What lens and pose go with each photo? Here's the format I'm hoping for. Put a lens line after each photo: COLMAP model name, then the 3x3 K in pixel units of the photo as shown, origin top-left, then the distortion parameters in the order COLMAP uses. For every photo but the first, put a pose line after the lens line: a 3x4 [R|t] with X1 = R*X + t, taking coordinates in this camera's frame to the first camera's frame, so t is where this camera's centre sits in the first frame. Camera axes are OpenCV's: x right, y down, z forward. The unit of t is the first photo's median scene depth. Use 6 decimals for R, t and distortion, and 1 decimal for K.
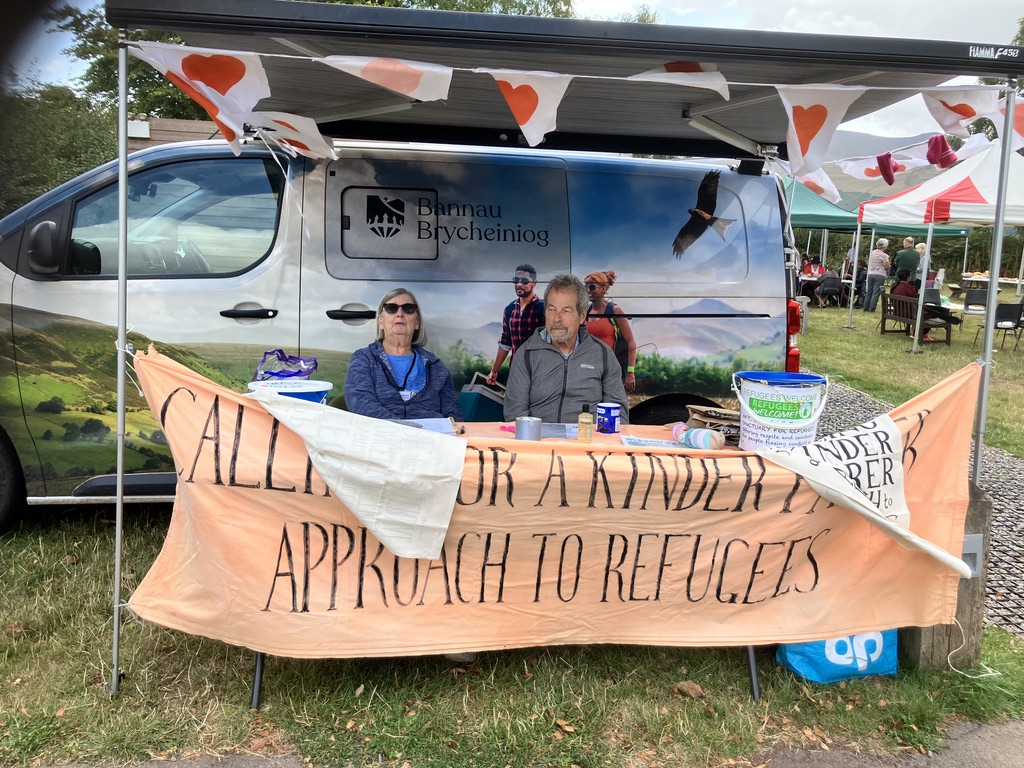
lens RADIAL K [[812.1, 0, 524.8], [0, 812.1, 379.8], [0, 0, 1]] dist [0.146010, -0.270865]
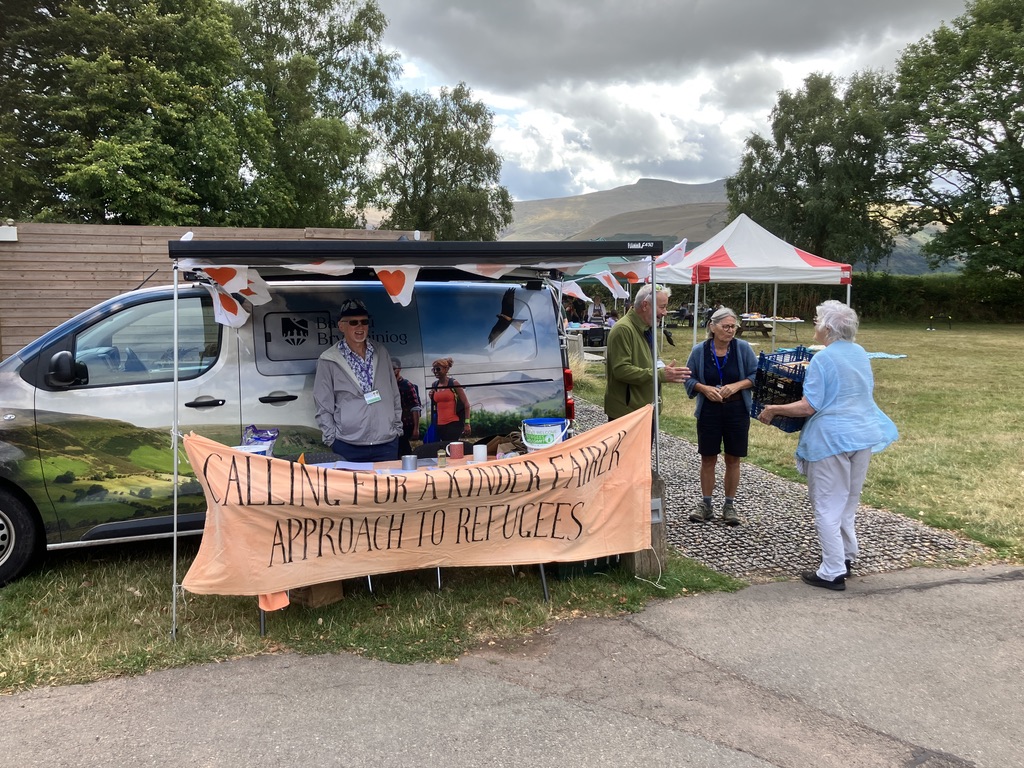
lens RADIAL K [[812.1, 0, 524.8], [0, 812.1, 379.8], [0, 0, 1]] dist [0.146010, -0.270865]
pose [[0.978222, -0.064258, 0.197363, -0.065384], [0.075798, 0.995794, -0.051475, -0.003654], [-0.193225, 0.065313, 0.978978, -0.562567]]
